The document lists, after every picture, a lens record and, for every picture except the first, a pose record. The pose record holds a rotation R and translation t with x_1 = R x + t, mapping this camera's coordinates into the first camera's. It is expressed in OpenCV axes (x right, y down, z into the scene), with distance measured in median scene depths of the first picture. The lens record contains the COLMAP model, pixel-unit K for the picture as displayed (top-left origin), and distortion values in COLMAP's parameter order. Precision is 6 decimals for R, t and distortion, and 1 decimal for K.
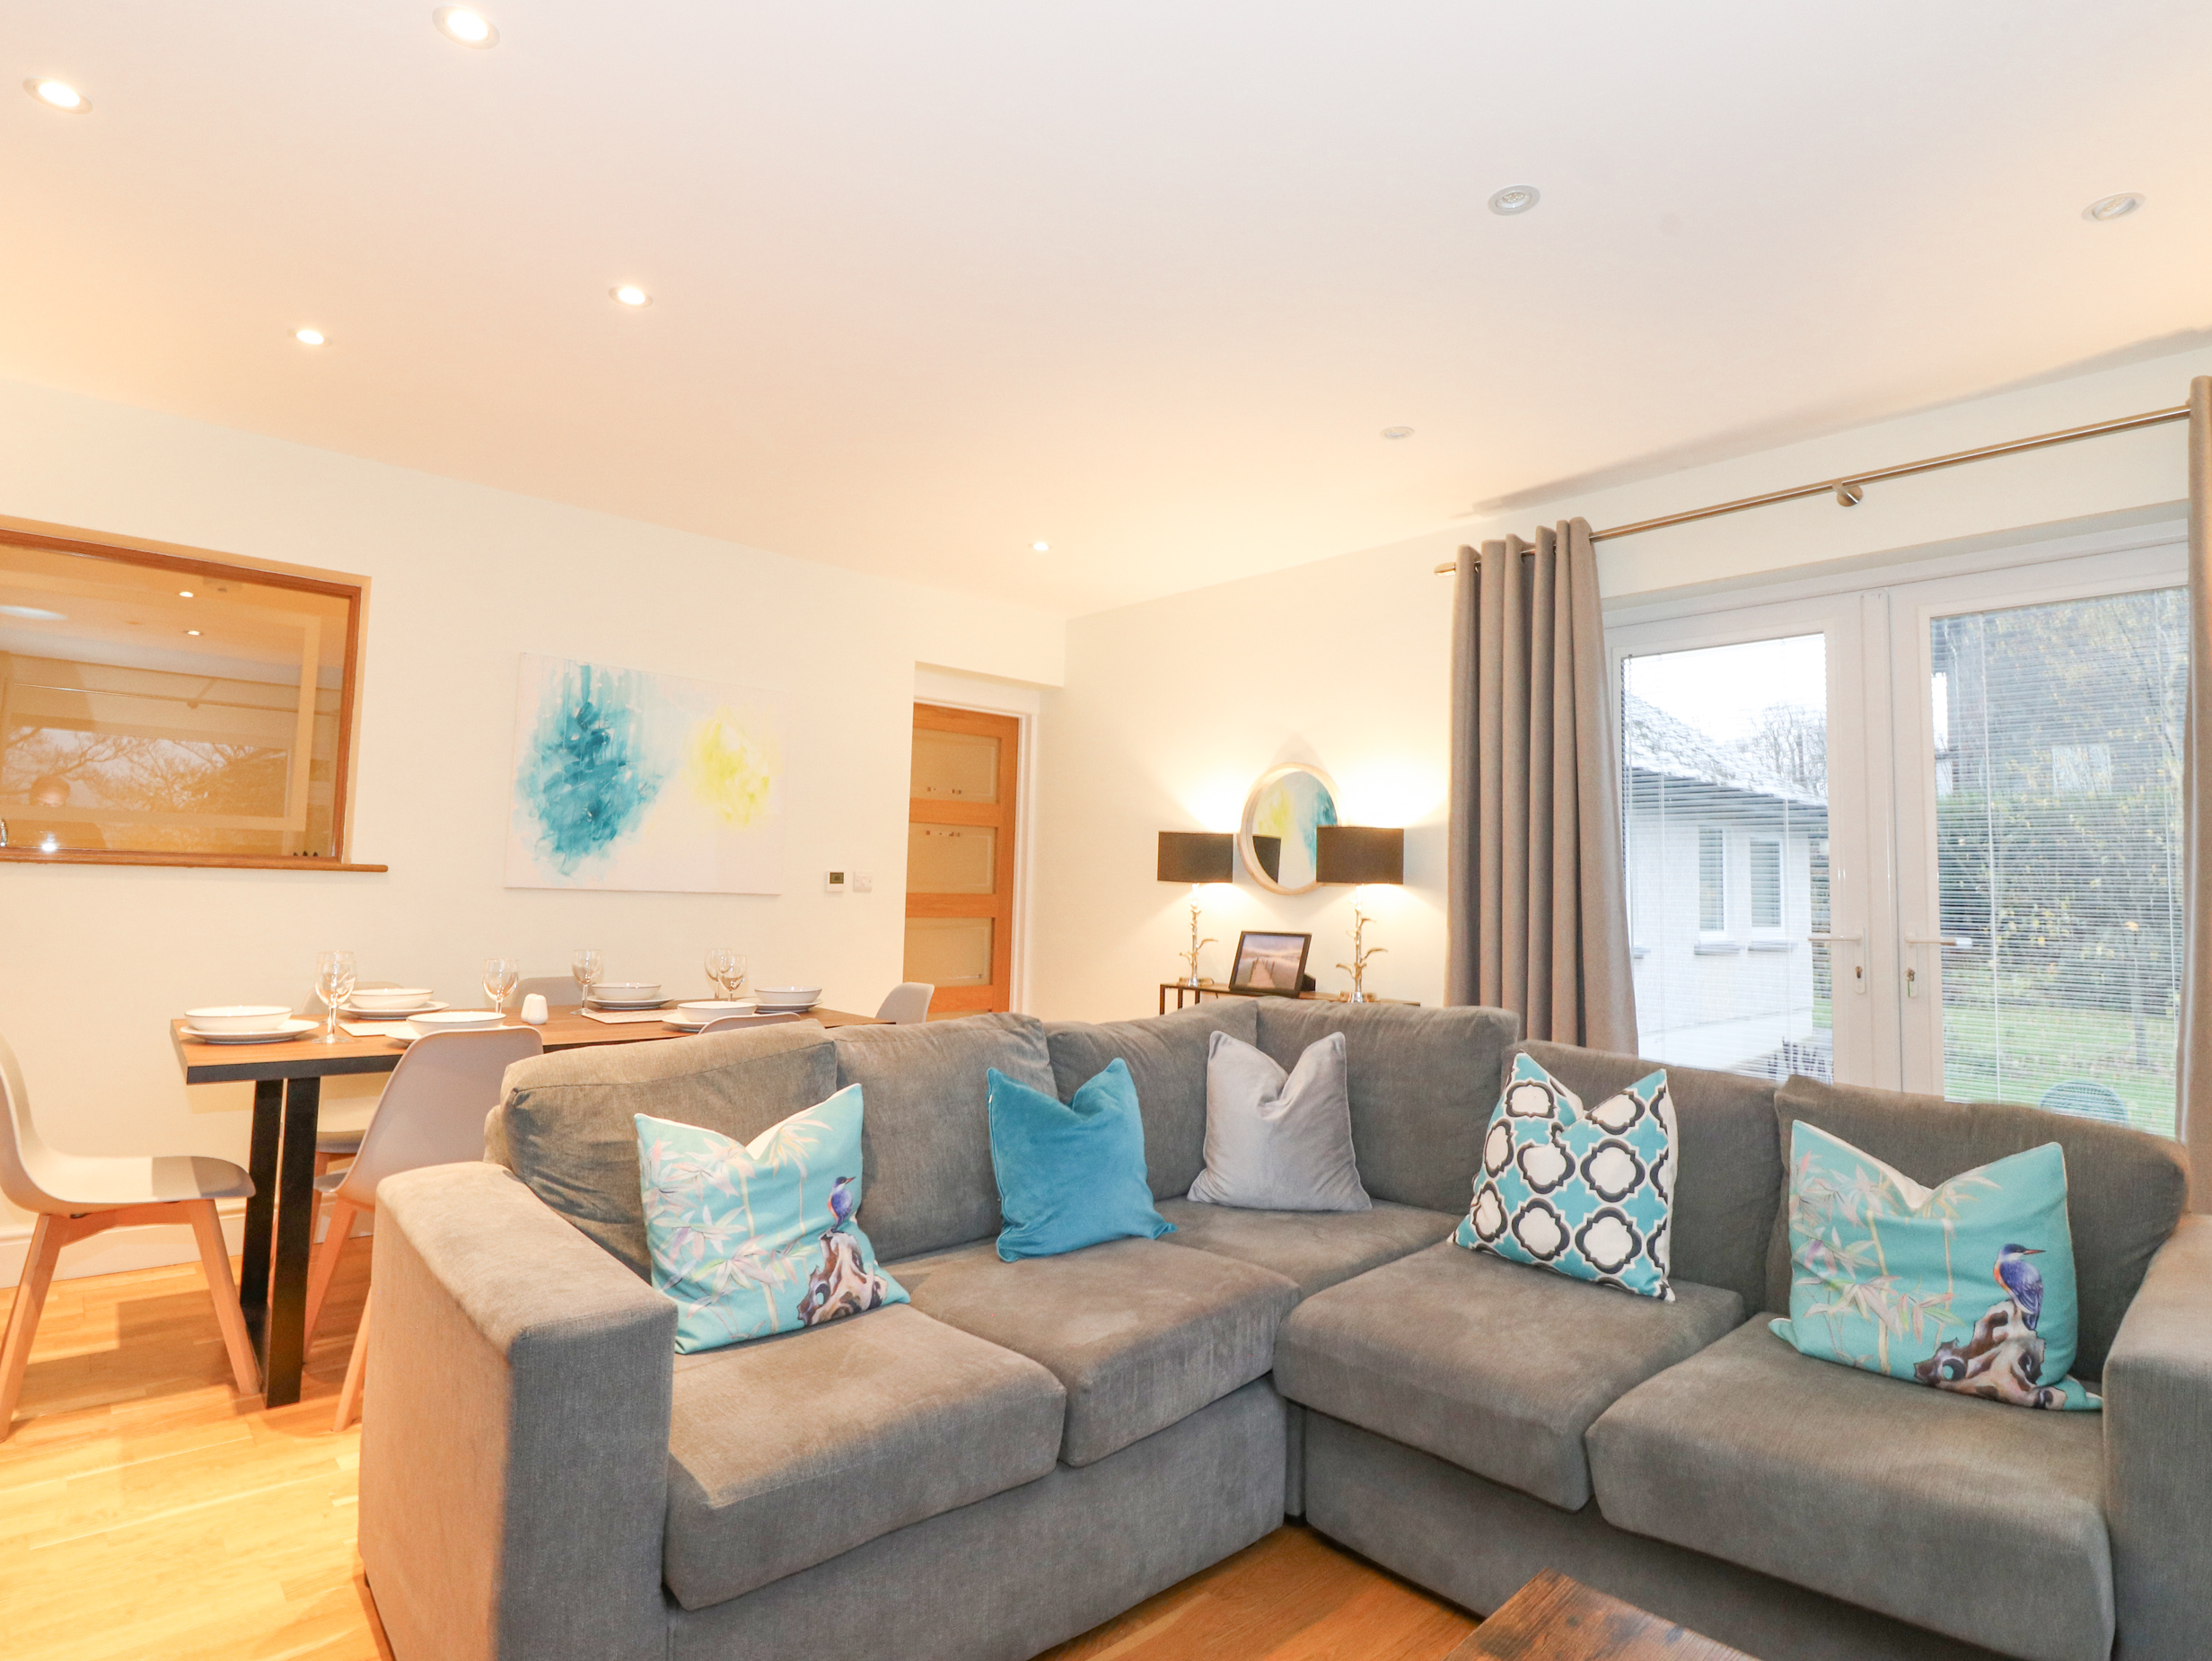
lens RADIAL K [[1148.9, 0, 1108.0], [0, 1148.9, 807.8], [0, 0, 1]] dist [-0.003726, -0.011970]
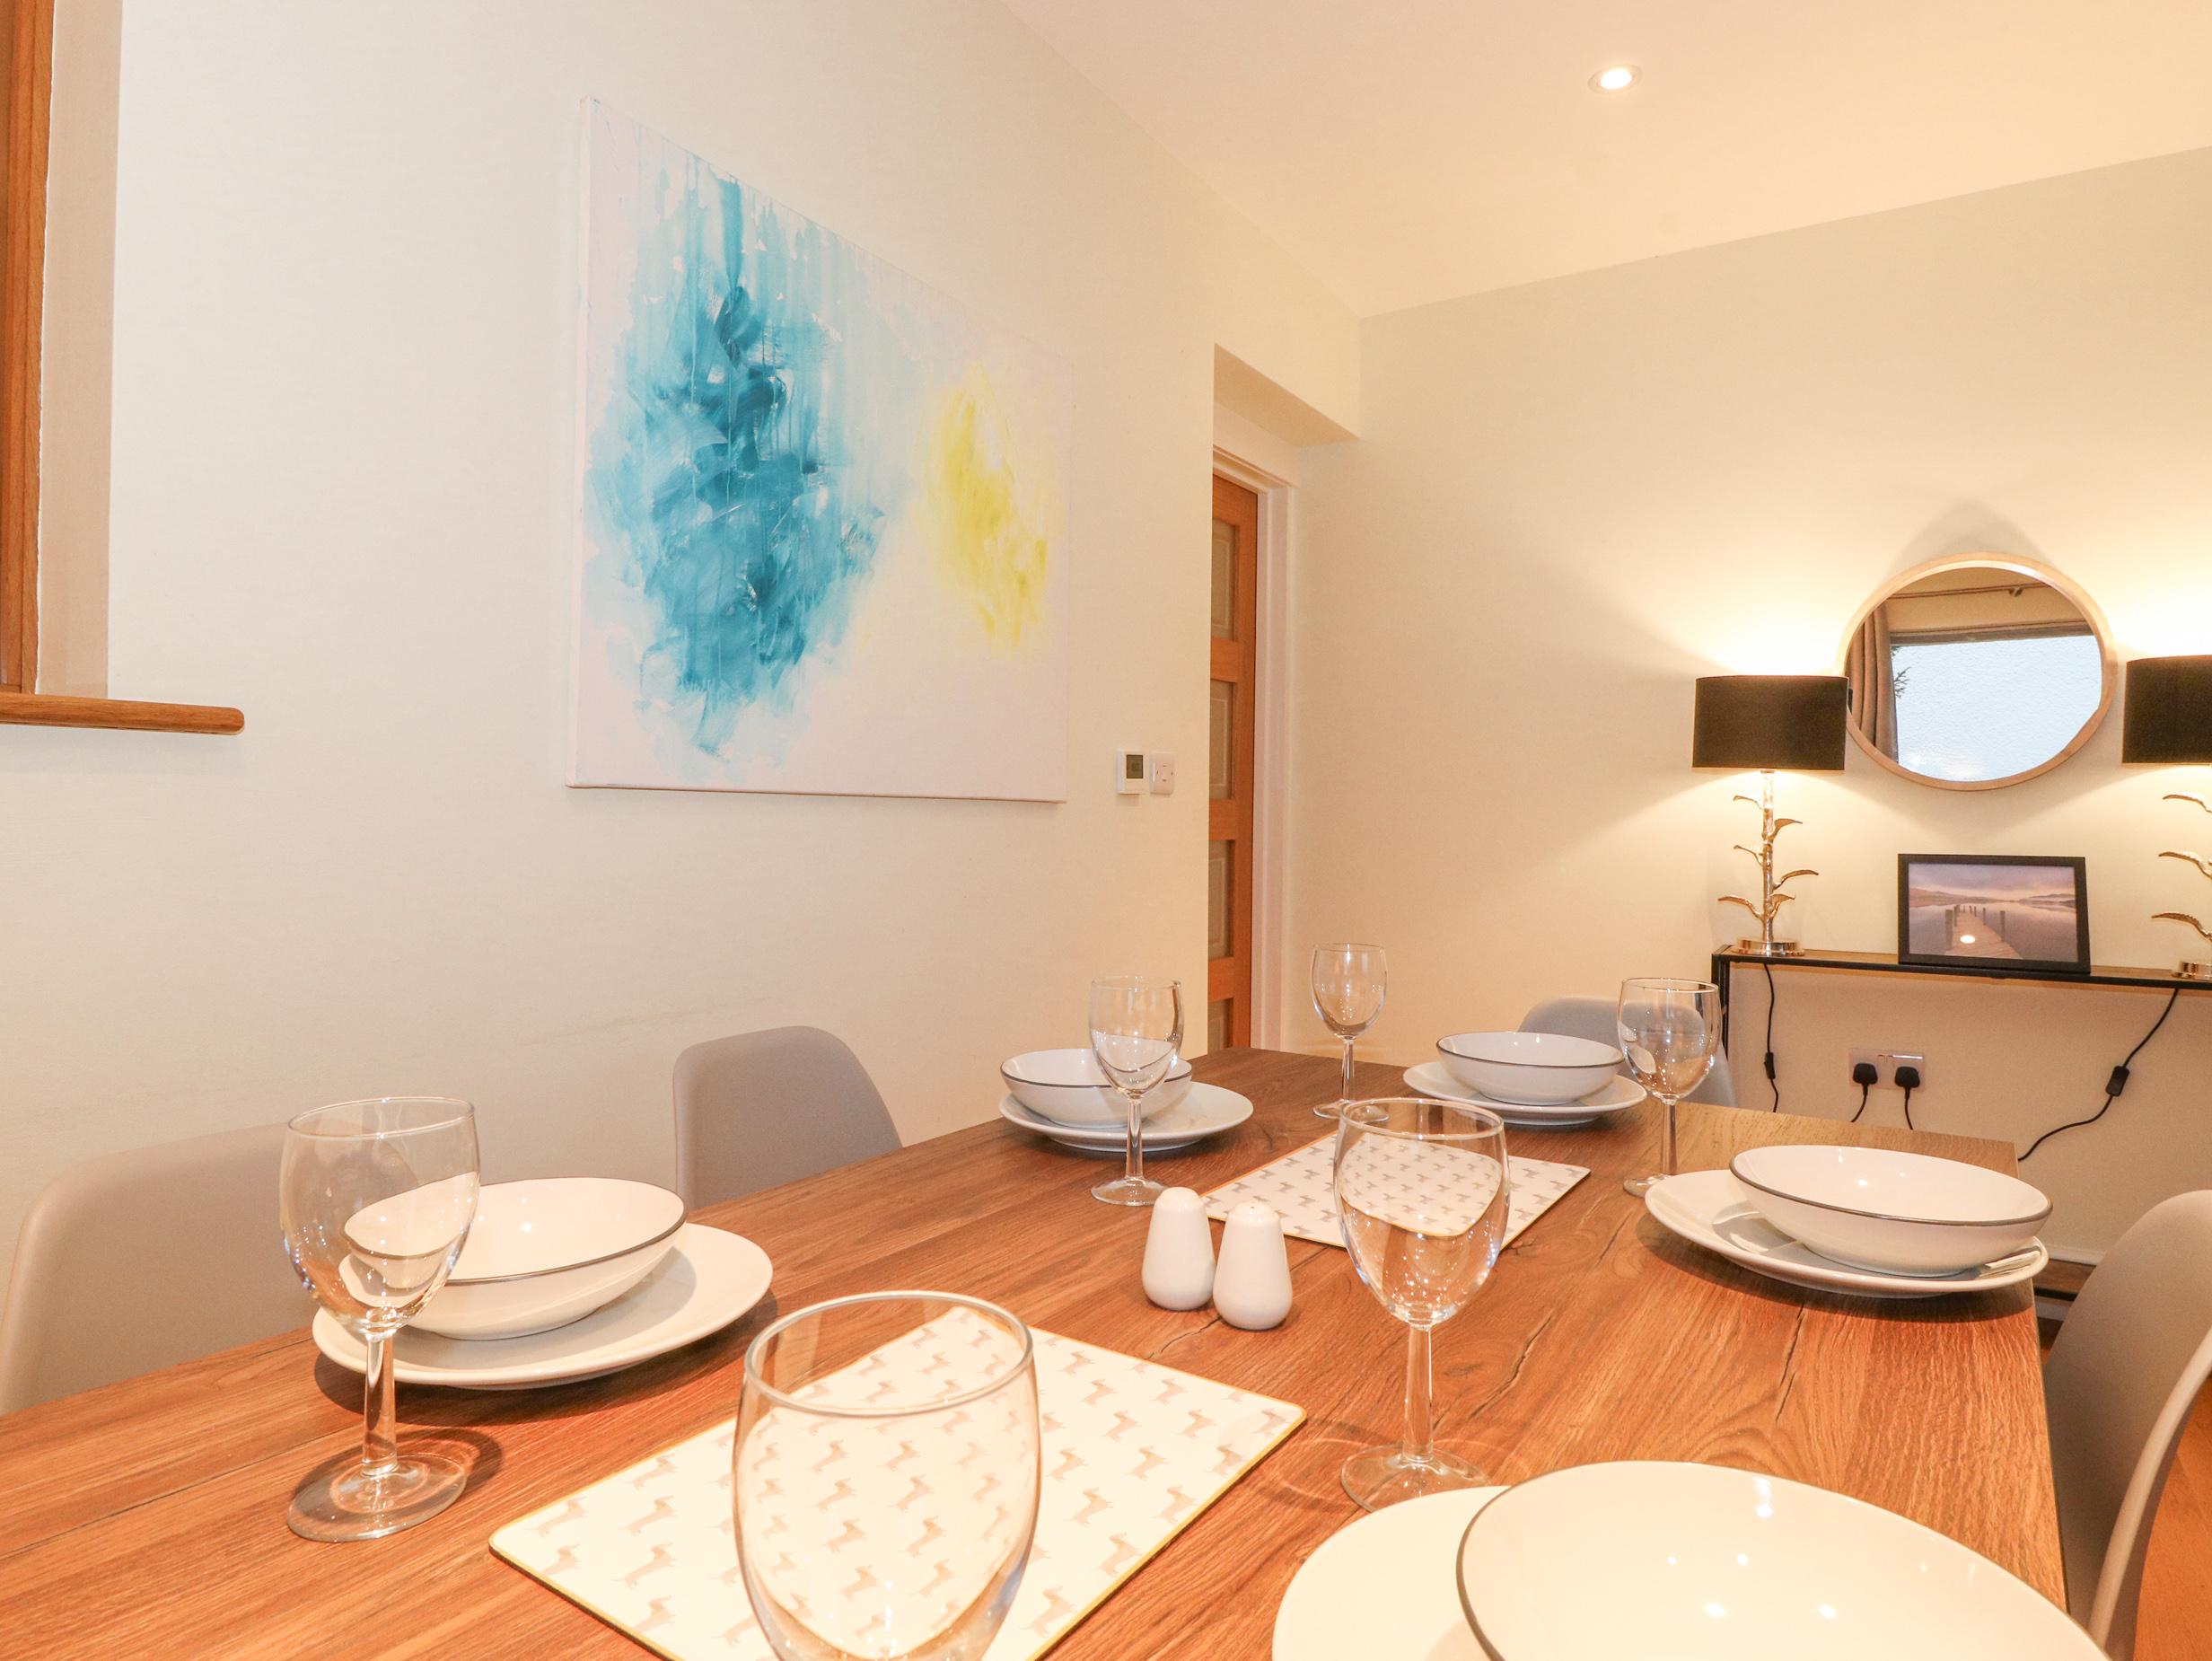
lens RADIAL K [[1264.9, 0, 1109.2], [0, 1264.9, 813.7], [0, 0, 1]] dist [-0.003611, -0.001270]
pose [[0.968310, -0.015236, 0.249287, -0.672855], [-0.004691, 0.996852, 0.079145, 0.068450], [-0.249708, -0.077807, 0.965190, 0.857059]]
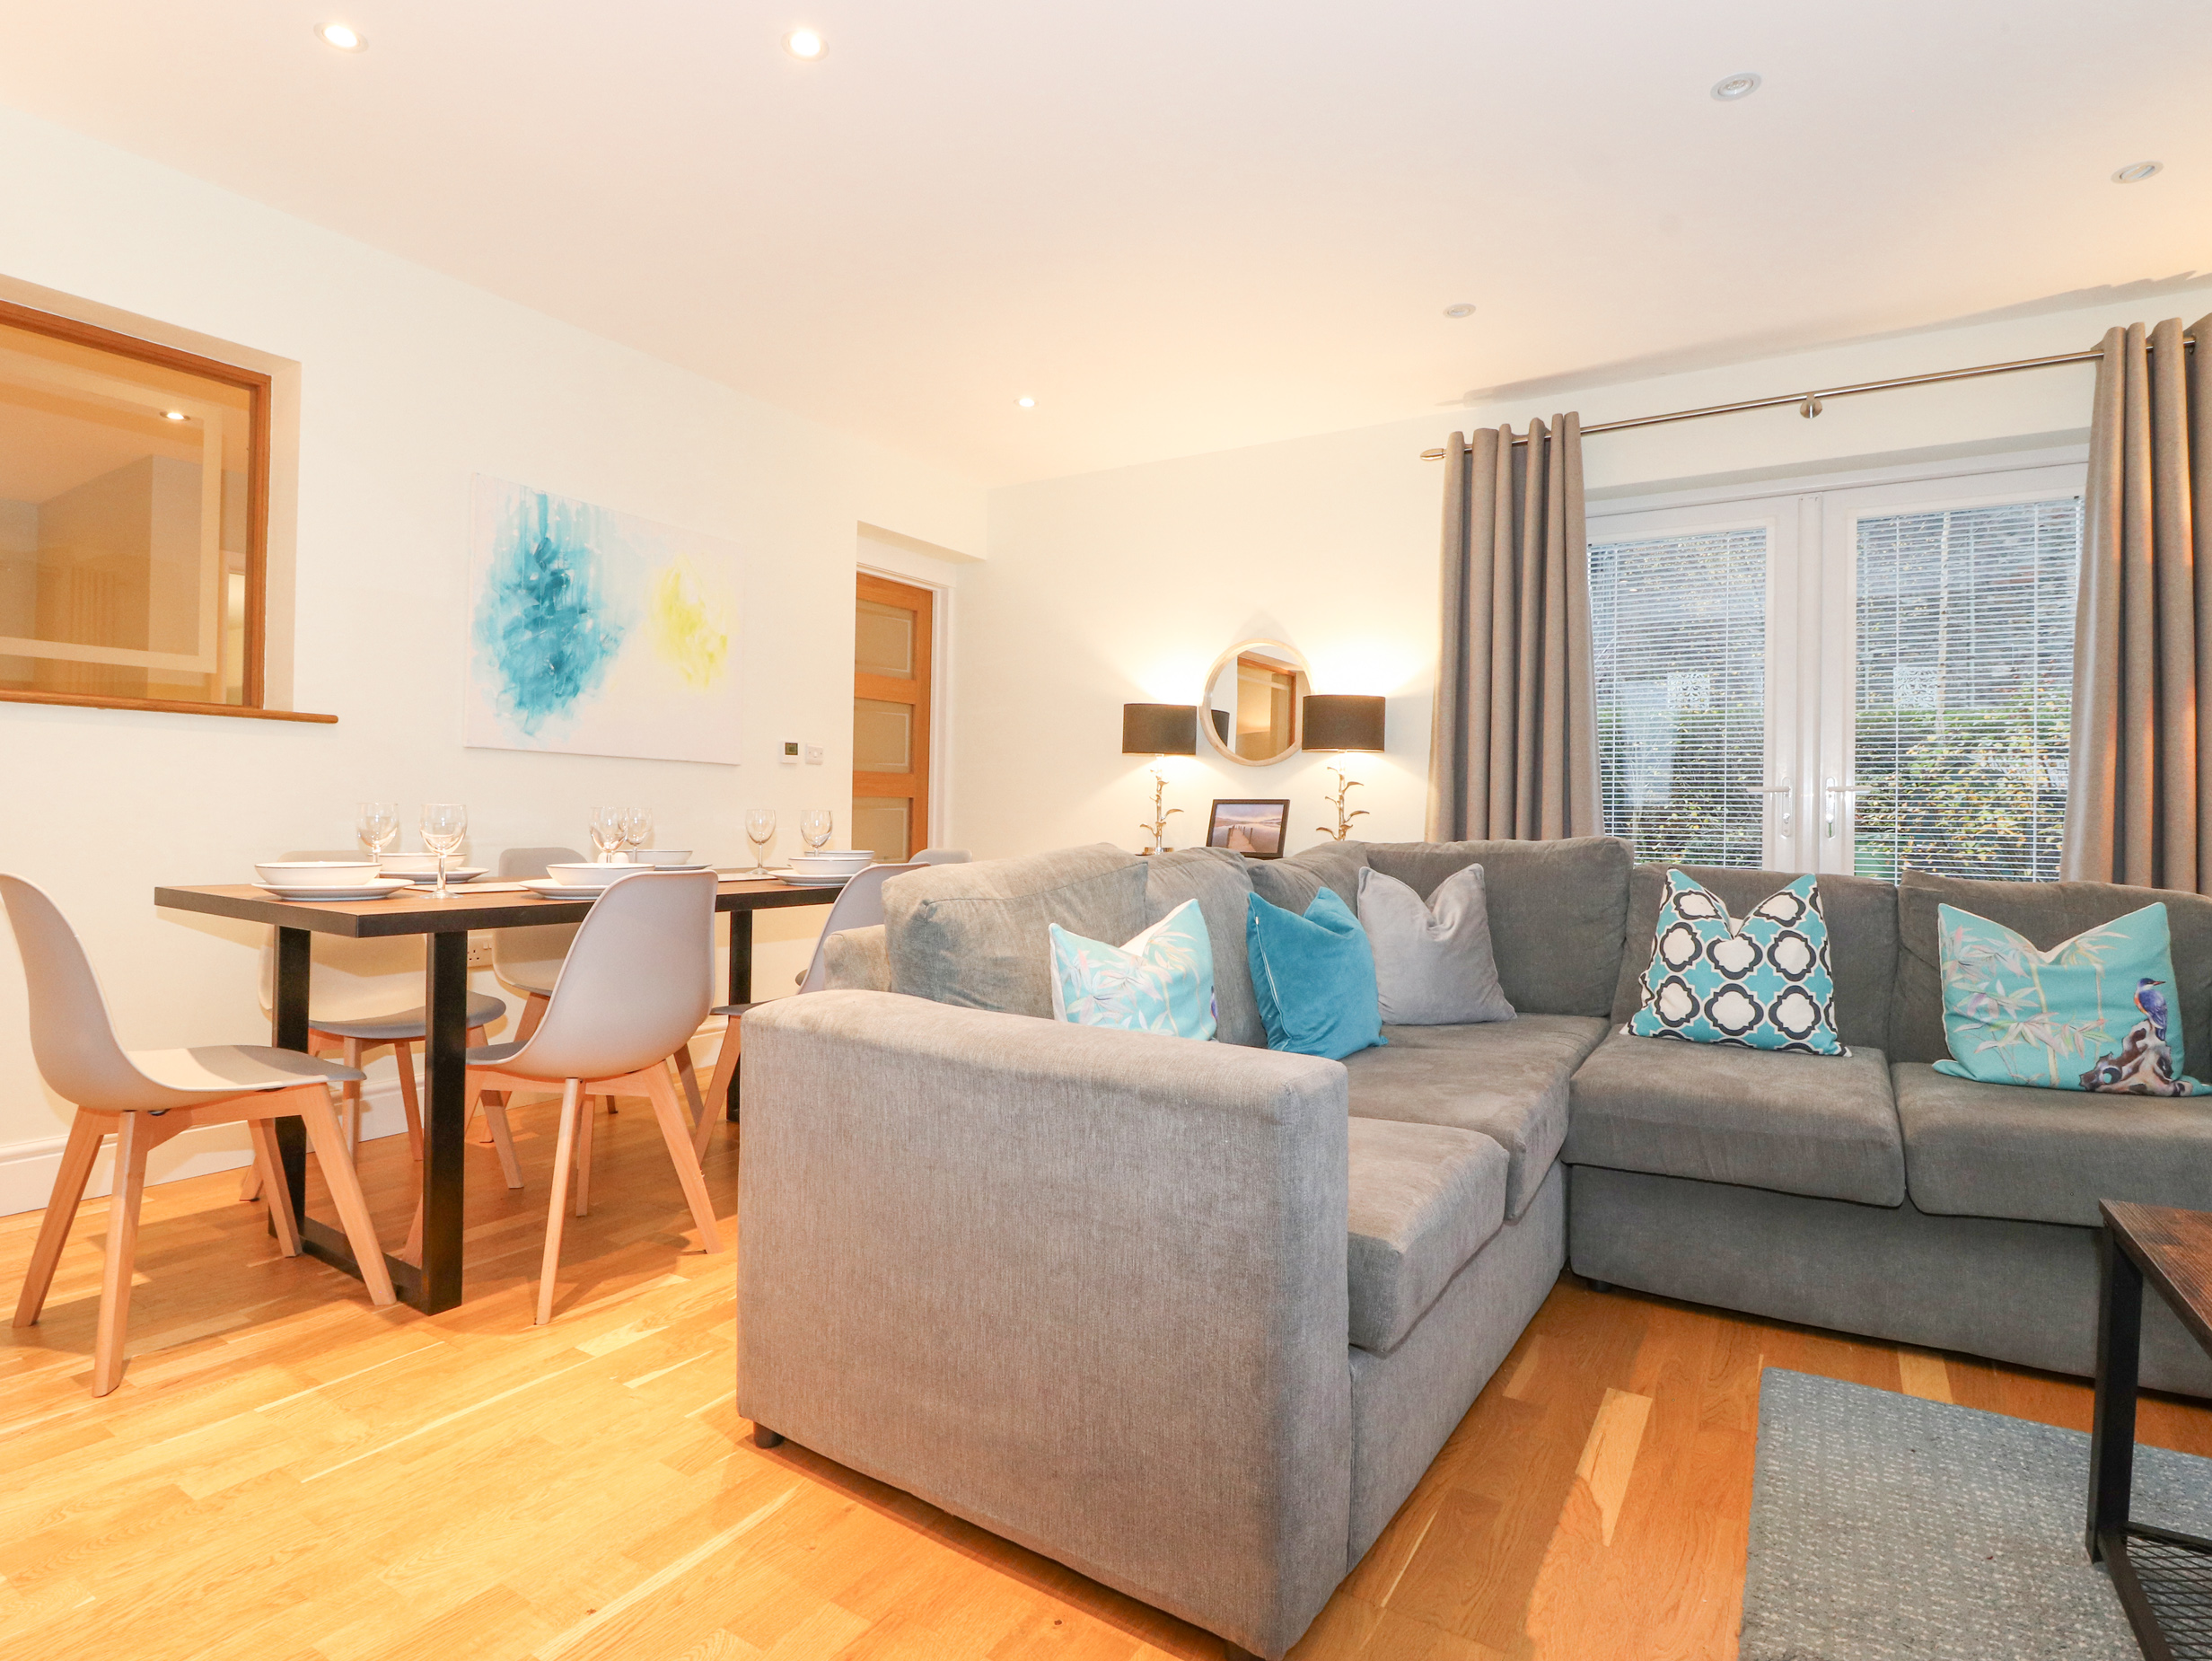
lens RADIAL K [[1148.9, 0, 1108.0], [0, 1148.9, 807.8], [0, 0, 1]] dist [-0.003726, -0.011970]
pose [[0.964127, -0.007434, 0.265336, -0.417690], [-0.012042, 0.997354, 0.071697, 0.068937], [-0.265167, -0.072320, 0.961487, 0.052670]]
